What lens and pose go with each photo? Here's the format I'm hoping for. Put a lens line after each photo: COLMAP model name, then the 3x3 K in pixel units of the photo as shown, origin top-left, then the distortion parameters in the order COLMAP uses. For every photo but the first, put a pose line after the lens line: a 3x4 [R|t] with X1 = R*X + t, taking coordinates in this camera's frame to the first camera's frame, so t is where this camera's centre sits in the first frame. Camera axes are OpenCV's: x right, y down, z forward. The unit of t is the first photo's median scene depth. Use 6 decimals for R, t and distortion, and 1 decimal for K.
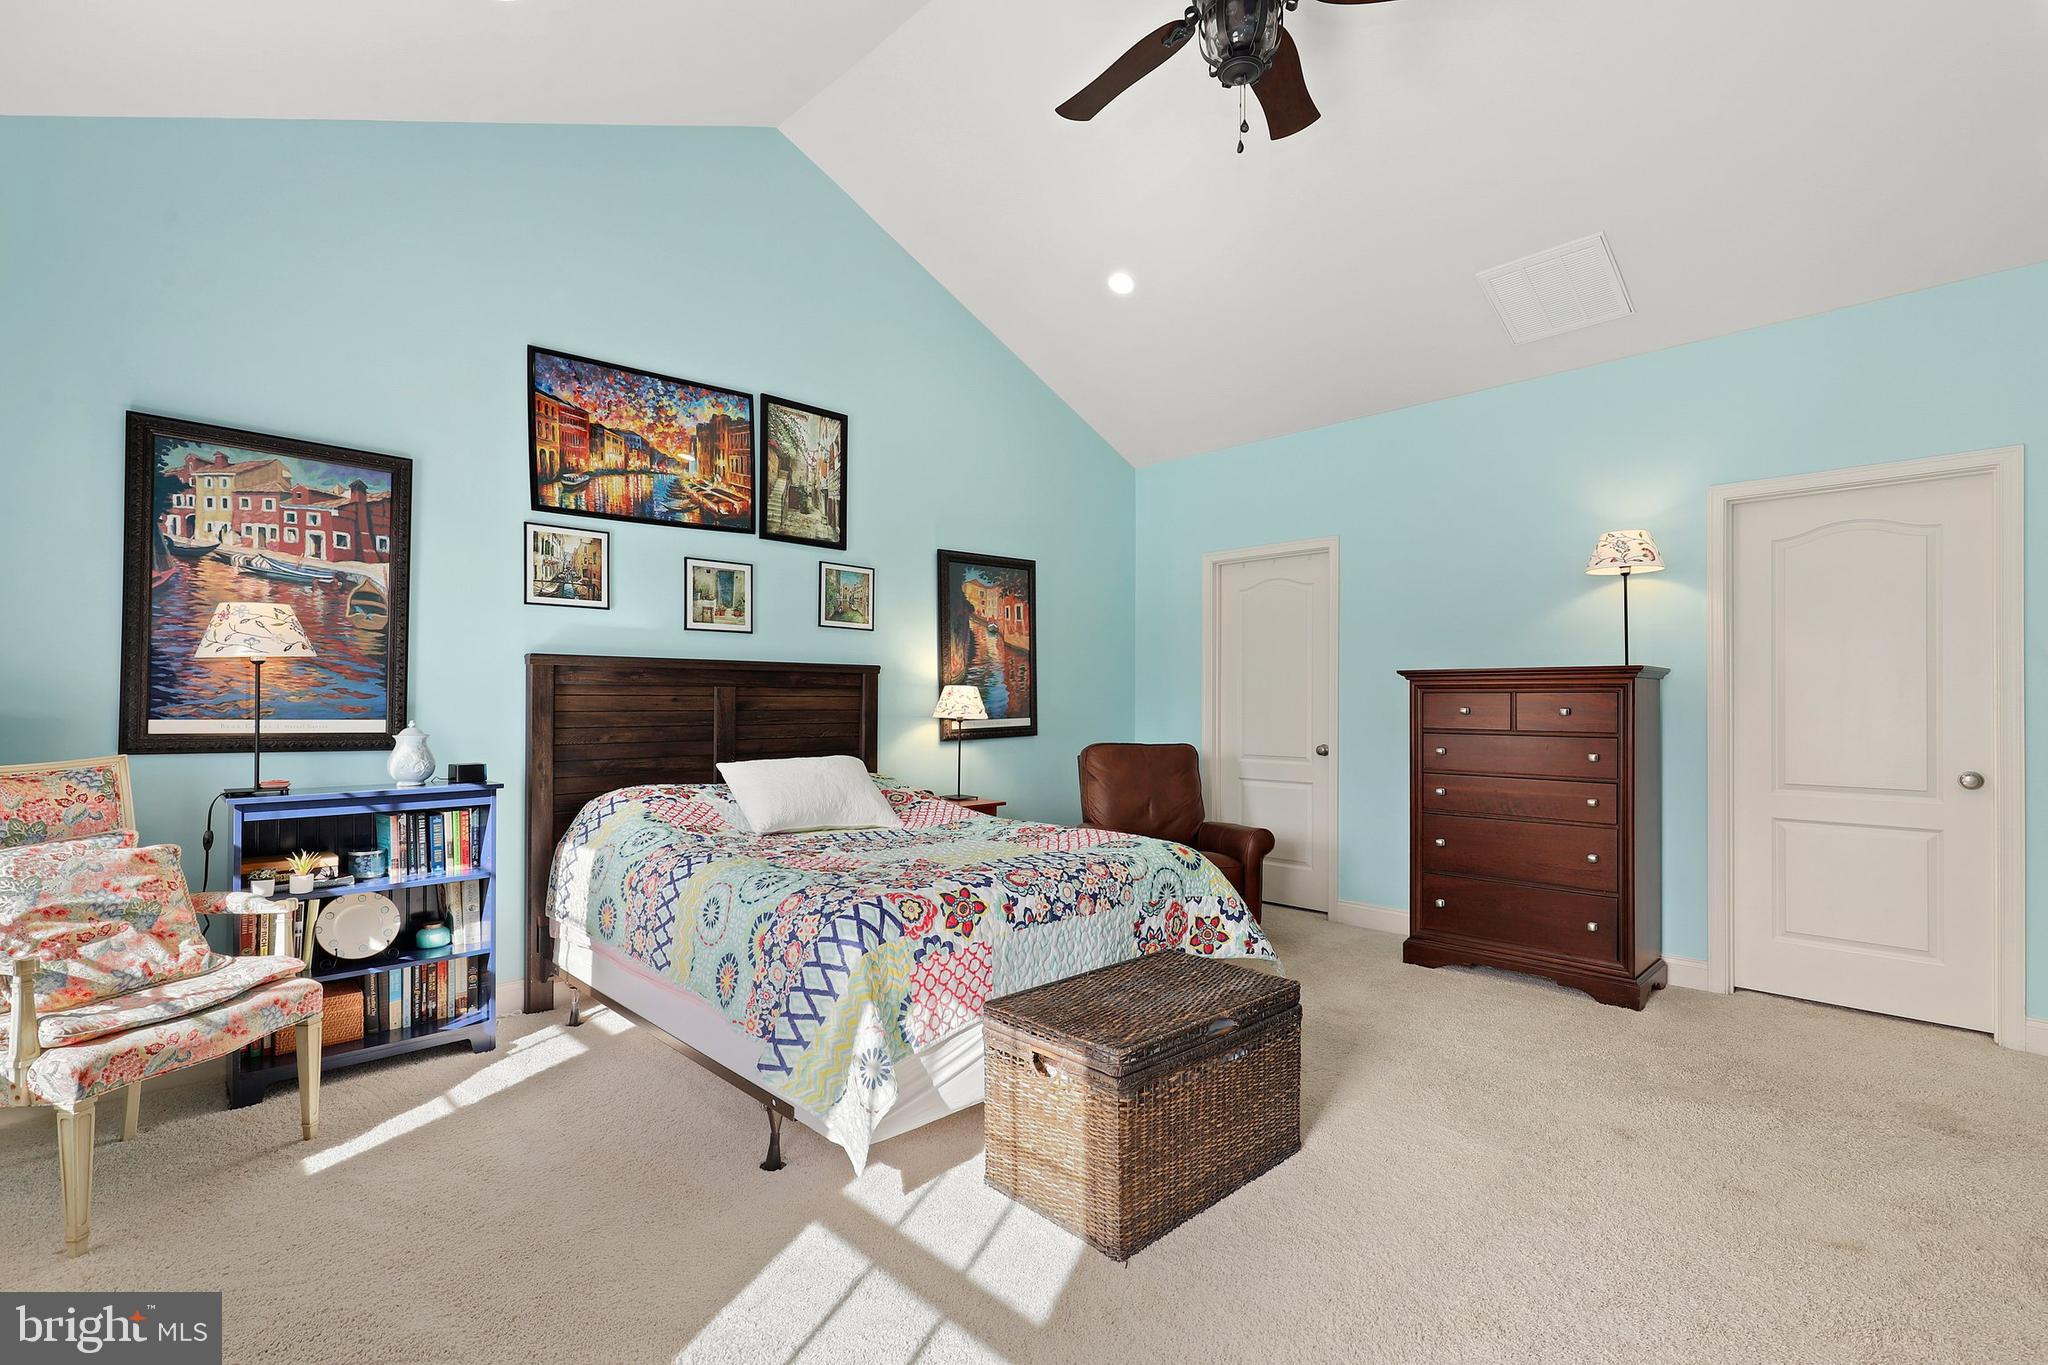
lens RADIAL K [[941.3, 0, 1020.7], [0, 941.3, 692.3], [0, 0, 1]] dist [0.008033, -0.000249]
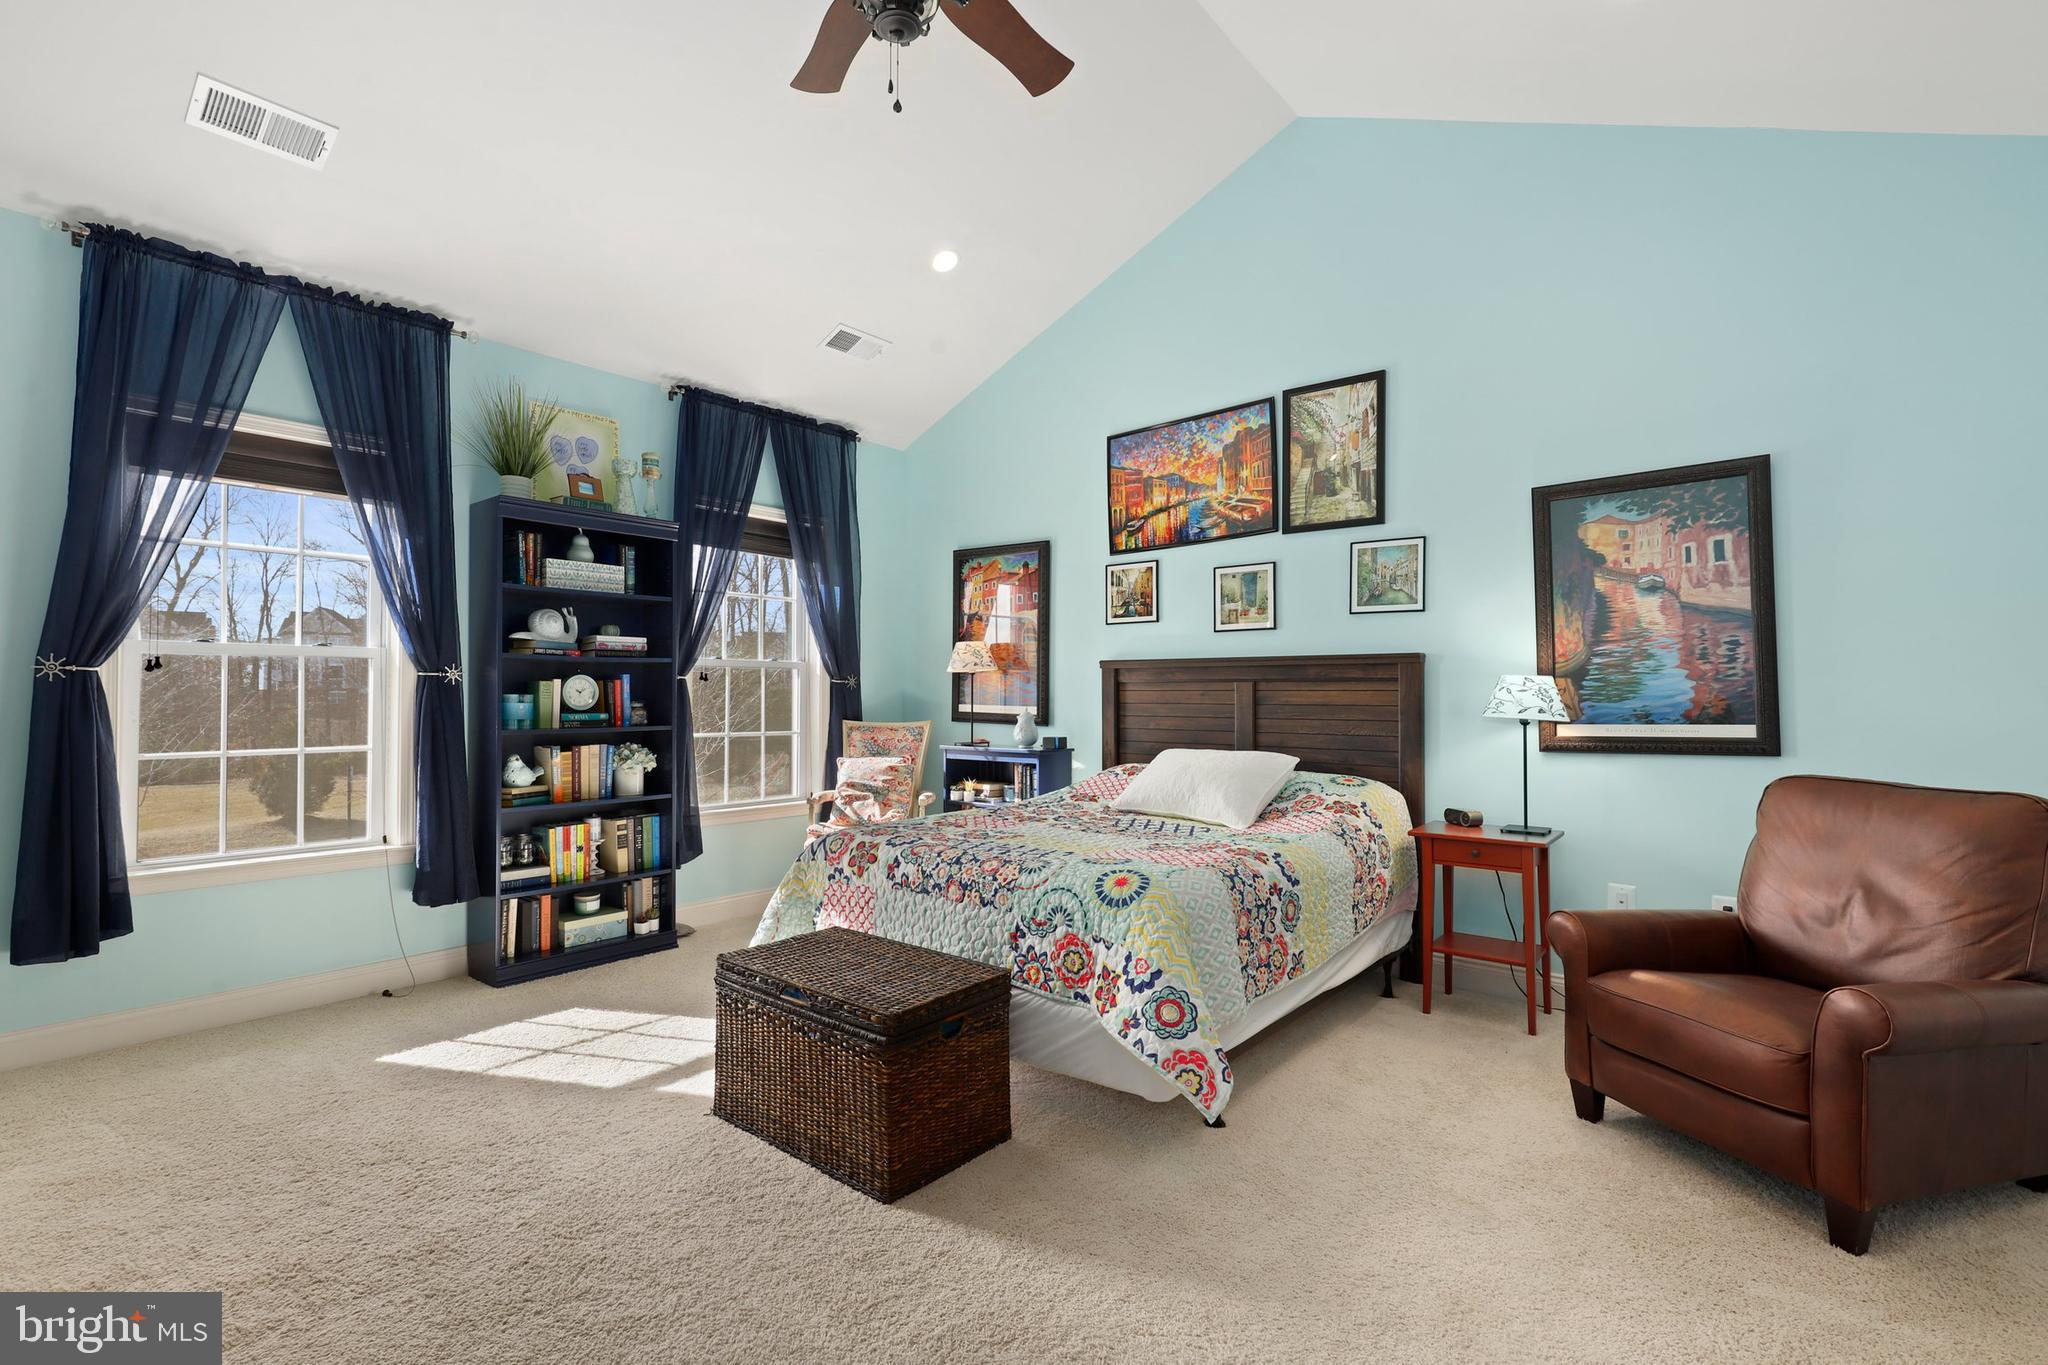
lens RADIAL K [[941.3, 0, 1020.7], [0, 941.3, 692.3], [0, 0, 1]] dist [0.008033, -0.000249]
pose [[0.108802, -0.004078, -0.994055, 0.746016], [0.006939, 0.999970, -0.003343, 0.008168], [0.994039, -0.006534, 0.108827, 0.650167]]
